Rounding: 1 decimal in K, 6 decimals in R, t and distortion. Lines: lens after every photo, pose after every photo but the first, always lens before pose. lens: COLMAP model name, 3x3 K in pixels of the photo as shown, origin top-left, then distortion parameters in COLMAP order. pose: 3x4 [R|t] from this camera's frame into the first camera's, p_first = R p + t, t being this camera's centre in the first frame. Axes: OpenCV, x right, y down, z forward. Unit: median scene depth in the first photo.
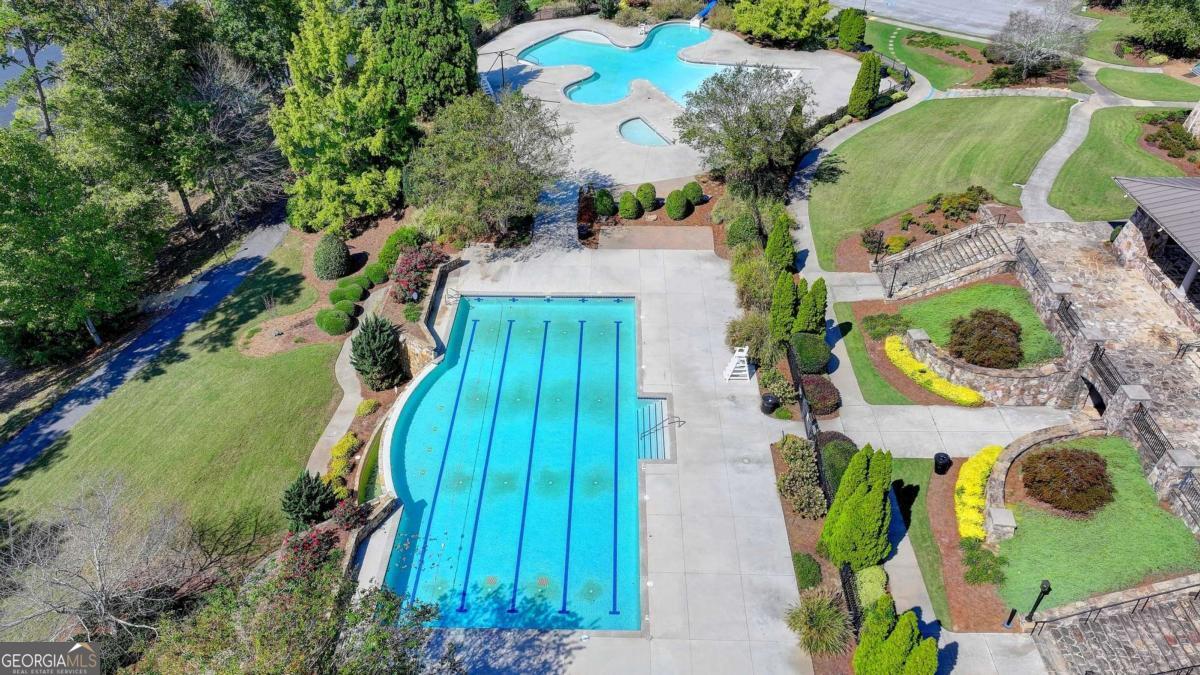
lens RADIAL K [[828.7, 0, 600.0], [0, 828.7, 337.5], [0, 0, 1]] dist [0.000767, 0.000619]
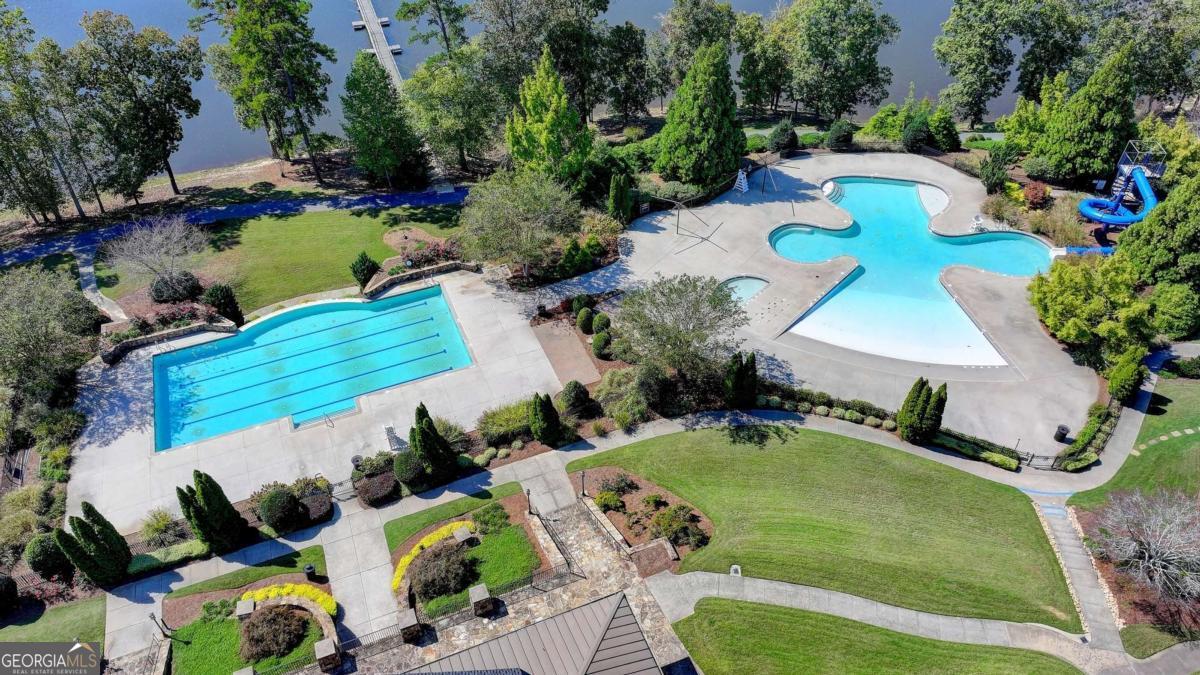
lens RADIAL K [[828.7, 0, 600.0], [0, 828.7, 337.5], [0, 0, 1]] dist [0.000767, 0.000619]
pose [[0.406144, 0.618829, -0.672382, 0.930682], [-0.561812, 0.749408, 0.350365, -0.621338], [0.720704, 0.235453, 0.652033, 0.304284]]
